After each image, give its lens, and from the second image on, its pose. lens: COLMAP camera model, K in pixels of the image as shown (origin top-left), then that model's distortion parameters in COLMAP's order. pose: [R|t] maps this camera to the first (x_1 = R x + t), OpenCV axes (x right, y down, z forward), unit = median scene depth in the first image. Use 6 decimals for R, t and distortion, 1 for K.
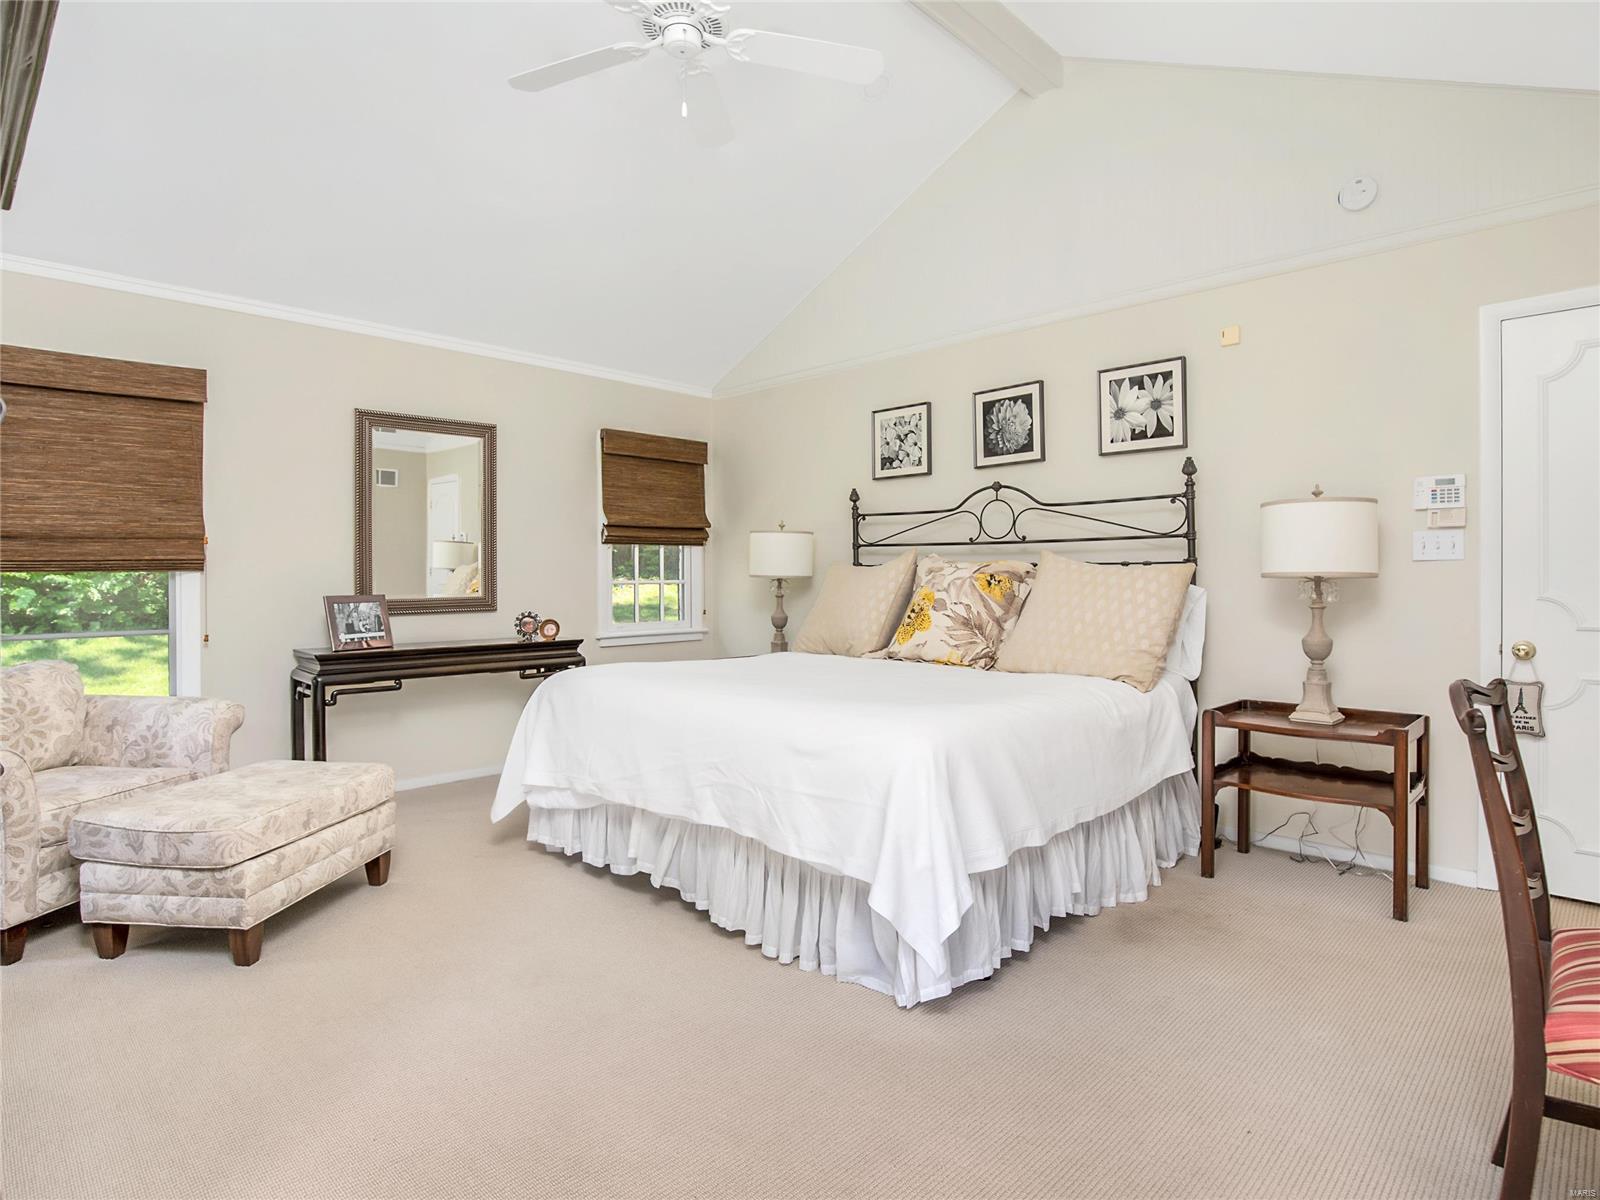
lens RADIAL K [[873.4, 0, 800.0], [0, 873.4, 600.0], [0, 0, 1]] dist [-0.037636, 0.002954]
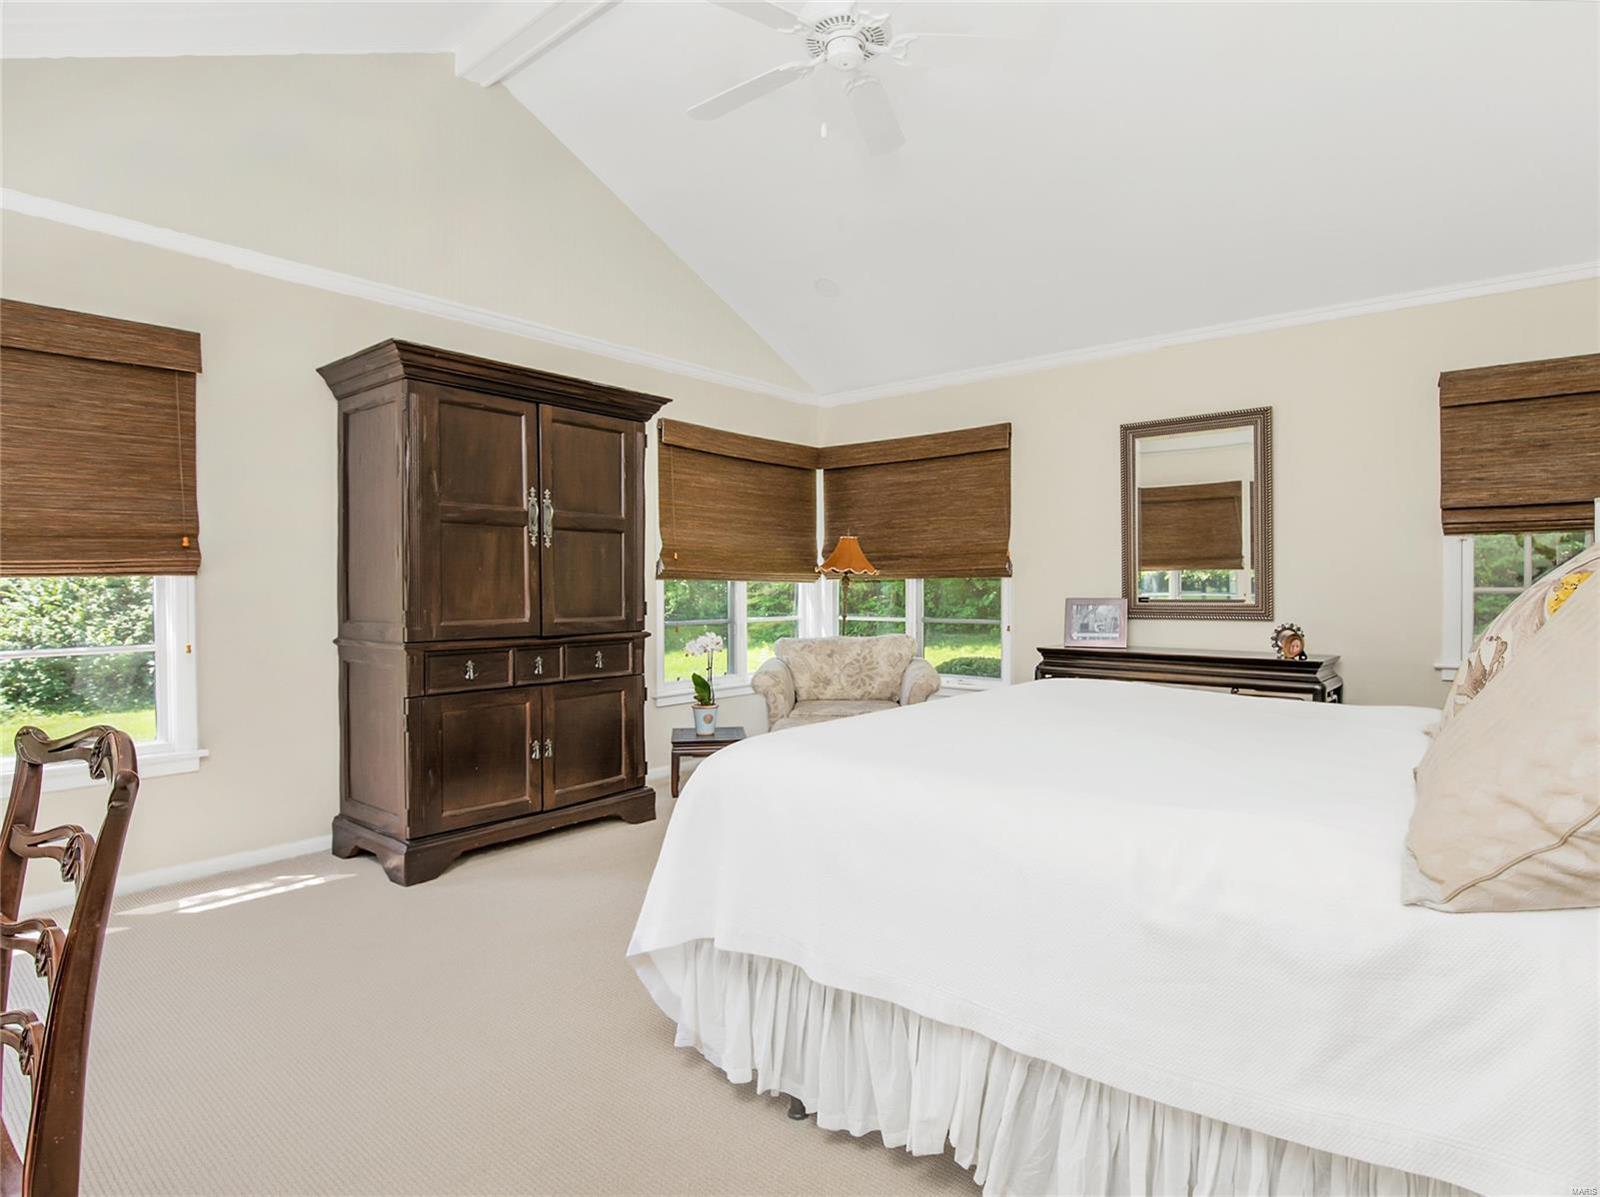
lens RADIAL K [[873.4, 0, 800.0], [0, 873.4, 598.5], [0, 0, 1]] dist [-0.037636, 0.002954]
pose [[0.051031, 0.017933, -0.998536, 0.579999], [-0.027129, 0.999495, 0.016564, -0.013561], [0.998329, 0.026244, 0.051492, 0.581961]]
